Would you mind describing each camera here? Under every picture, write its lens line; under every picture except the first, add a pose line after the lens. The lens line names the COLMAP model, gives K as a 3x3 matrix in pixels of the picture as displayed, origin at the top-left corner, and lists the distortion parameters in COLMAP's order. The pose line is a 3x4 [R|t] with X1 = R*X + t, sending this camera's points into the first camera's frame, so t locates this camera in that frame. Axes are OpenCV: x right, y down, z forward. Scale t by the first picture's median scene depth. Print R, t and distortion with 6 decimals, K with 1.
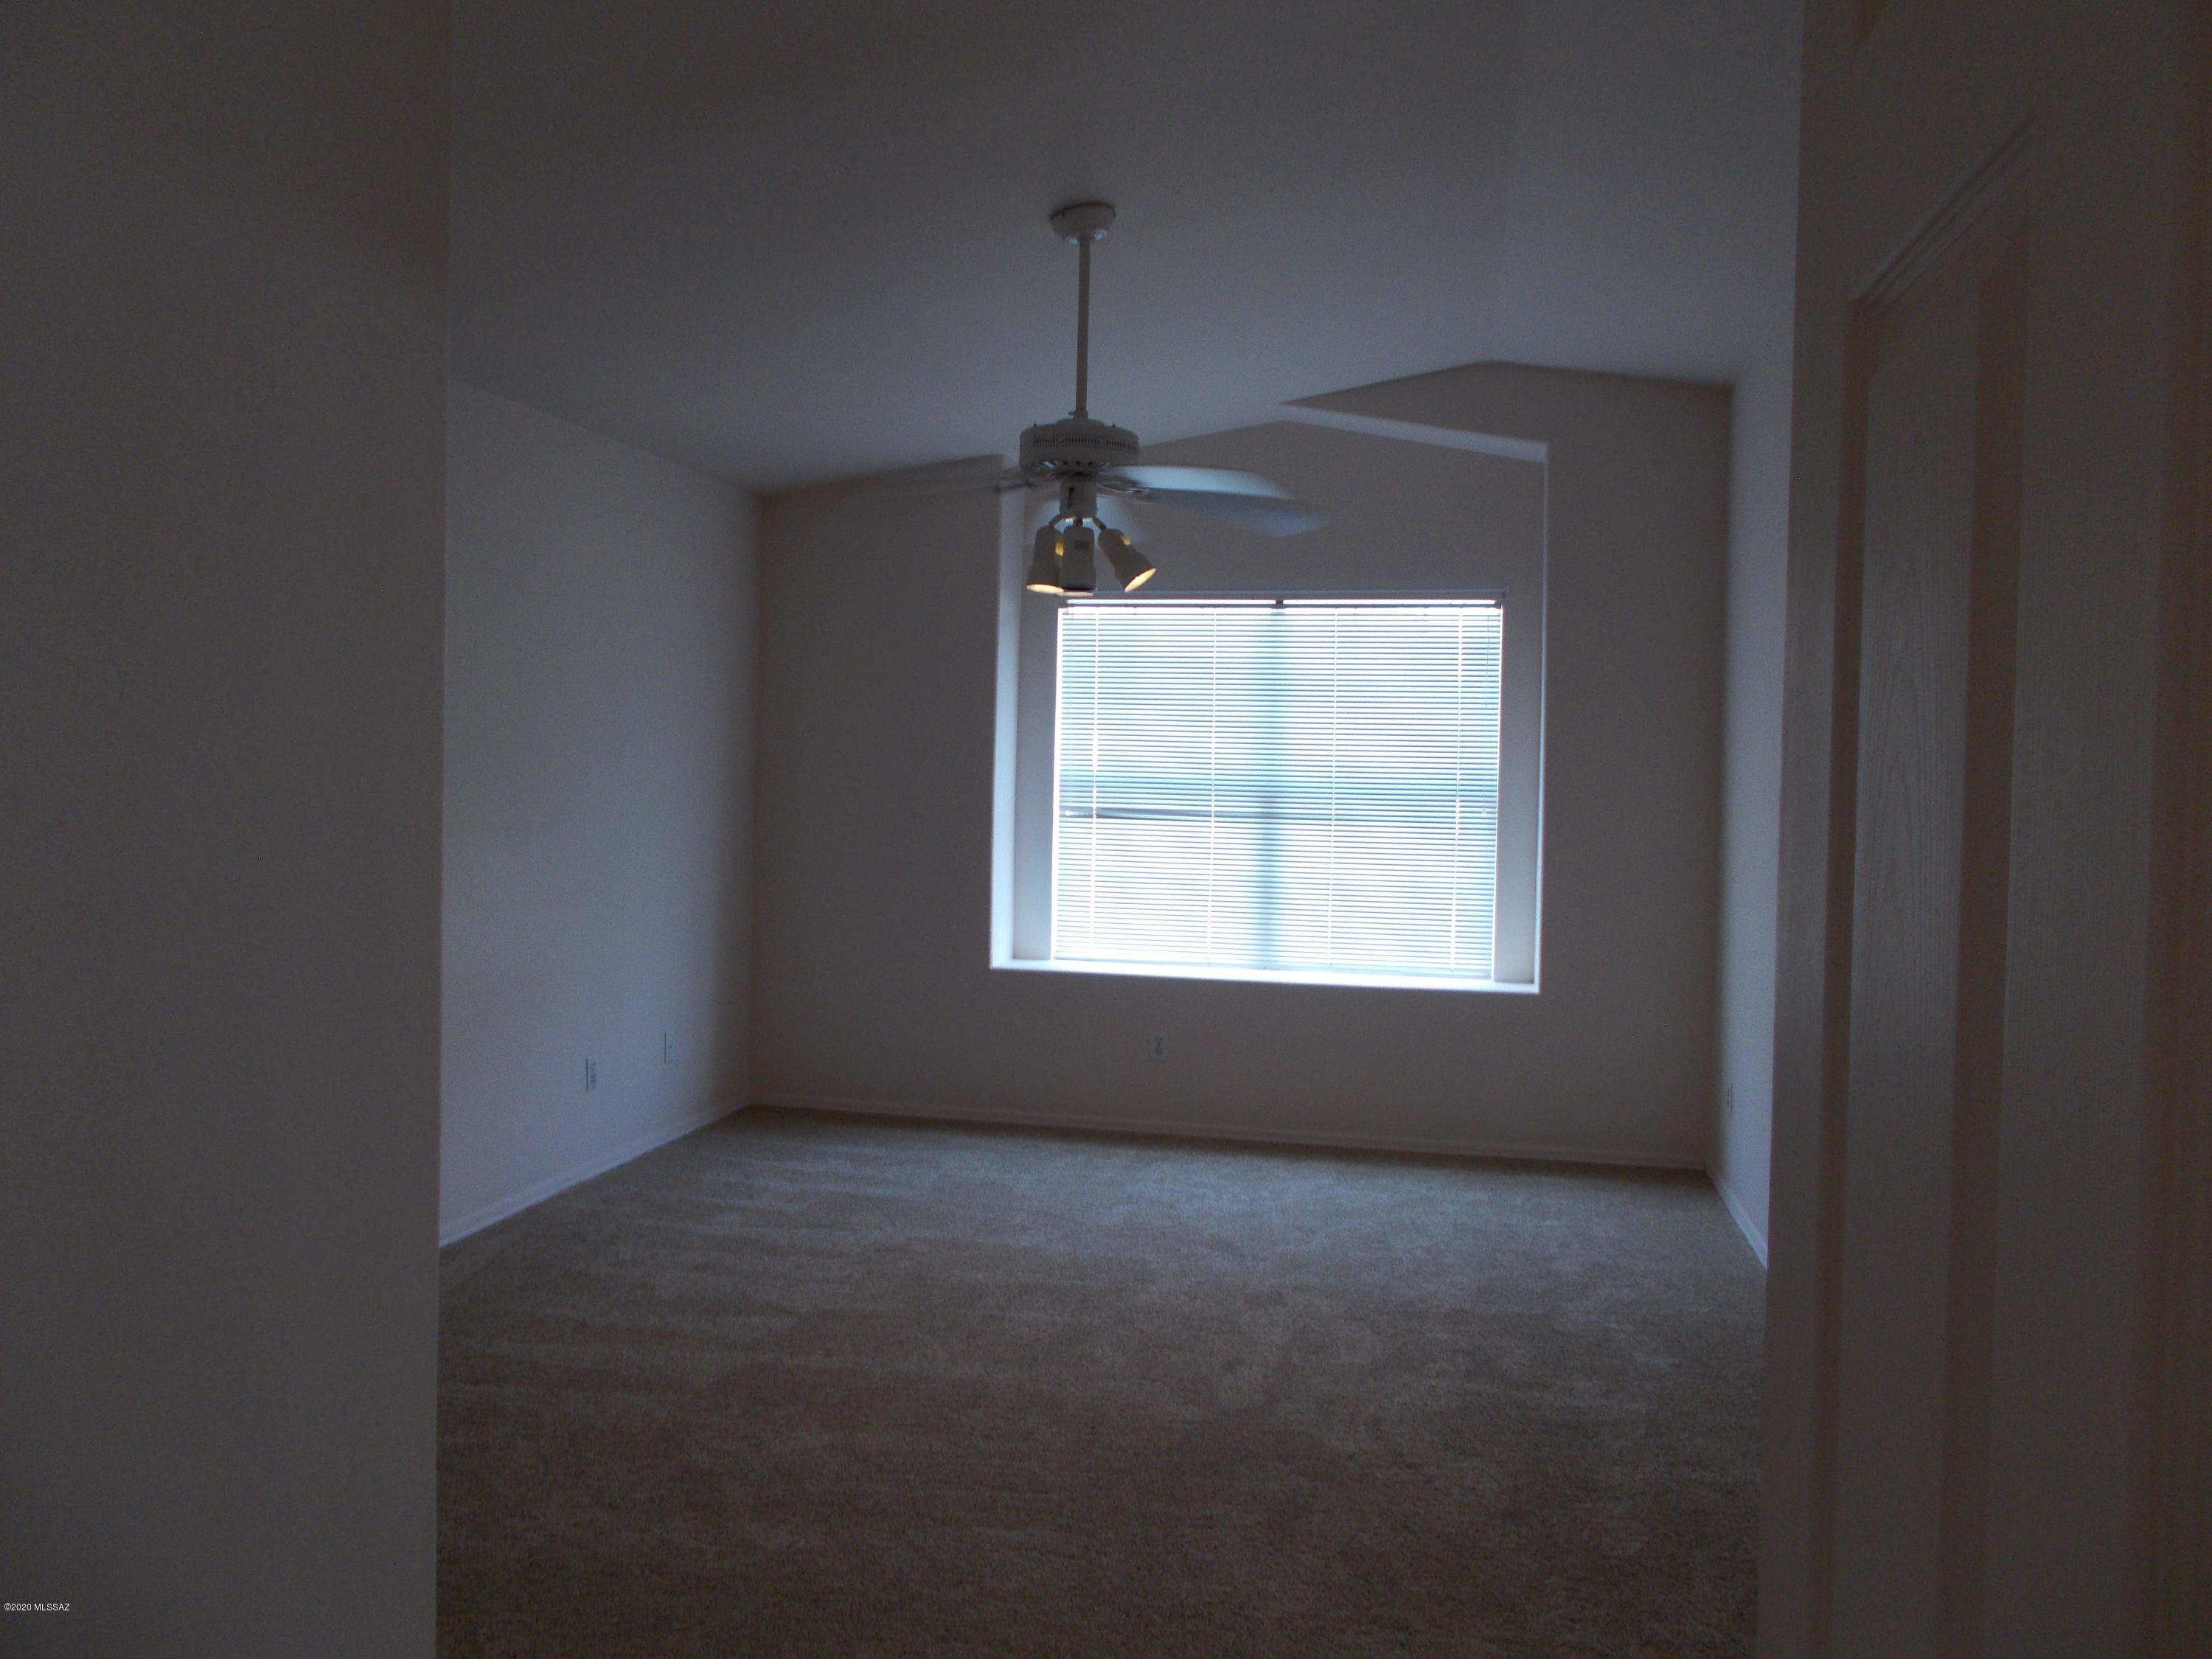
lens RADIAL K [[1685.2, 0, 1095.2], [0, 1685.2, 837.0], [0, 0, 1]] dist [-0.005591, 0.002668]
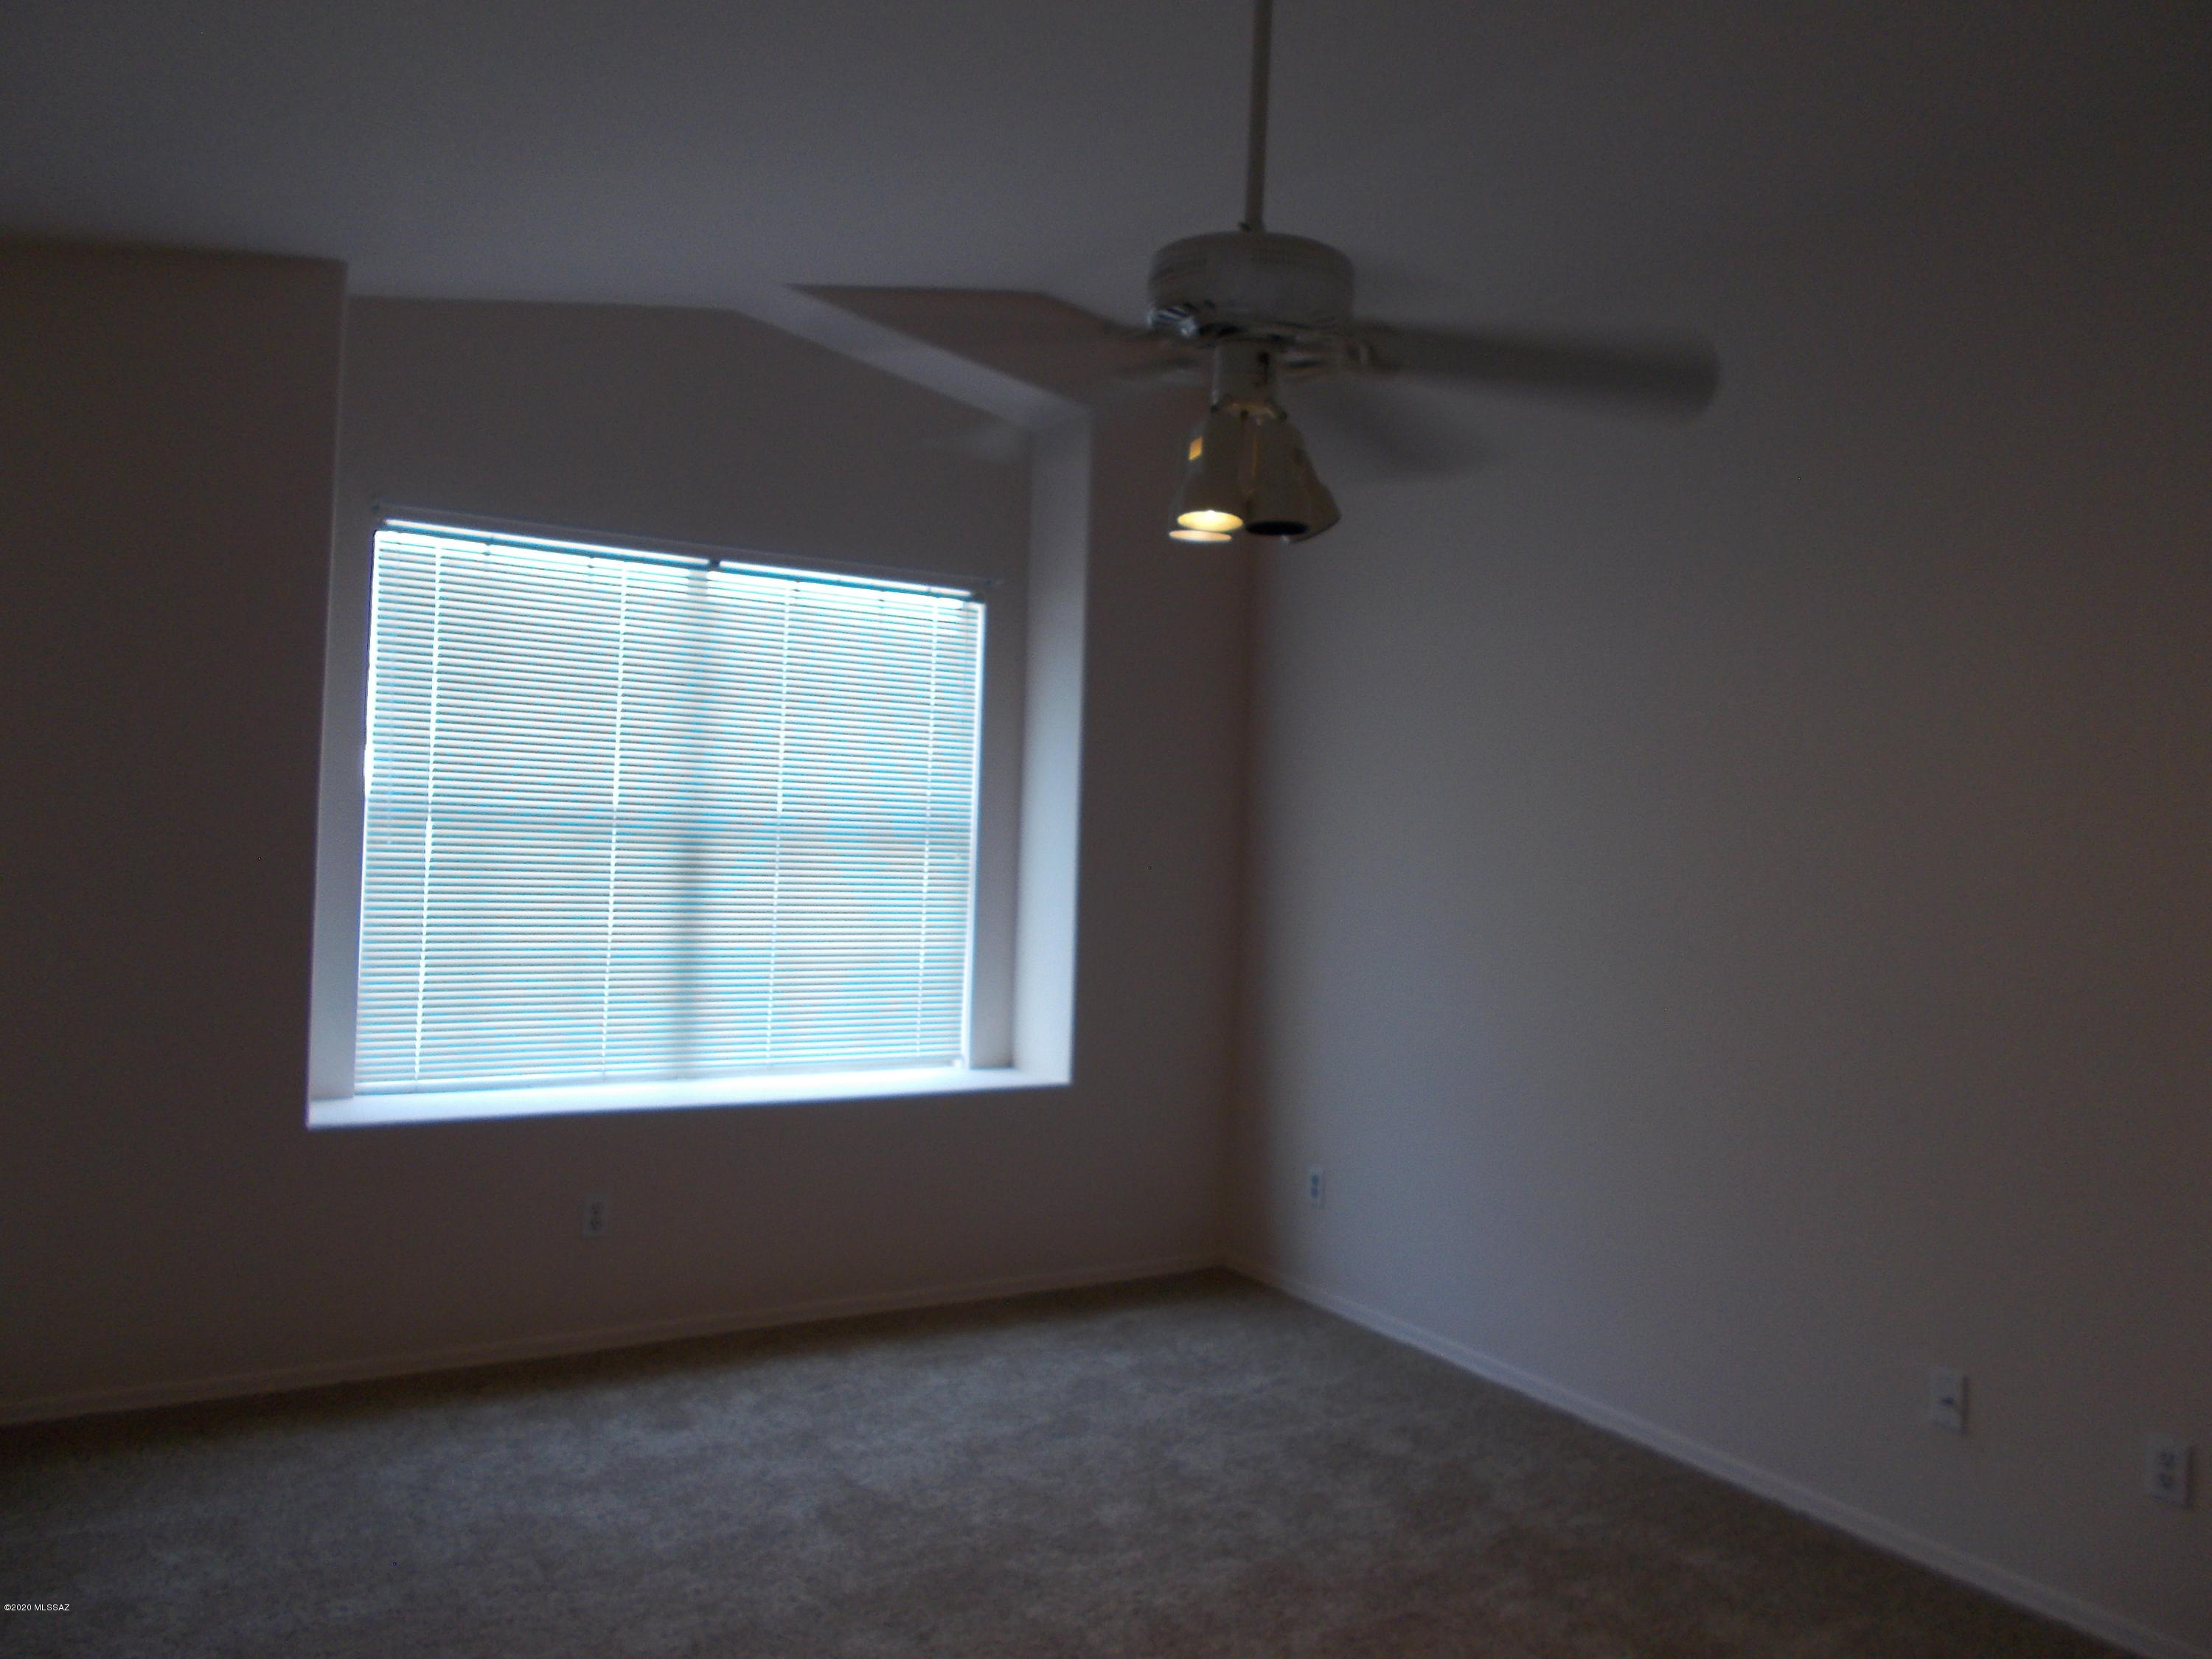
lens RADIAL K [[1685.2, 0, 1109.9], [0, 1685.2, 824.0], [0, 0, 1]] dist [-0.005591, 0.002668]
pose [[0.711892, 0.007169, 0.702253, -0.274093], [-0.002740, 0.999969, -0.007430, -0.024256], [-0.702284, 0.003365, 0.711889, 0.378776]]
